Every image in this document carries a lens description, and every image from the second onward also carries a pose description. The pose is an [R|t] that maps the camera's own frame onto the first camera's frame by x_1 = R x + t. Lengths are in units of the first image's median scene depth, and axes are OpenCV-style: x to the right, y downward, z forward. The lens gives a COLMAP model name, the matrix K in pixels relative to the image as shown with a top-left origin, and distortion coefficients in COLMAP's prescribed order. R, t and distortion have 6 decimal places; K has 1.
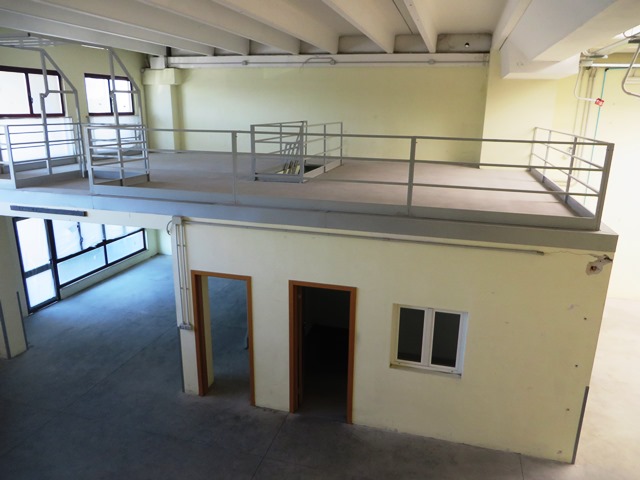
lens RADIAL K [[475.5, 0, 320.0], [0, 475.5, 240.0], [0, 0, 1]] dist [-0.019754, -0.002677]
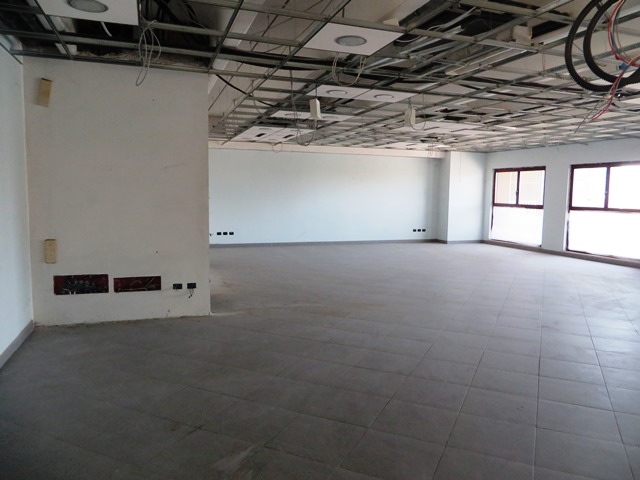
lens RADIAL K [[475.5, 0, 320.0], [0, 475.5, 240.0], [0, 0, 1]] dist [-0.019754, -0.002677]
pose [[-0.817038, 0.035590, -0.575485, 0.421182], [-0.176710, 0.934607, 0.308681, -0.410770], [0.548838, 0.353898, -0.757320, 1.467916]]
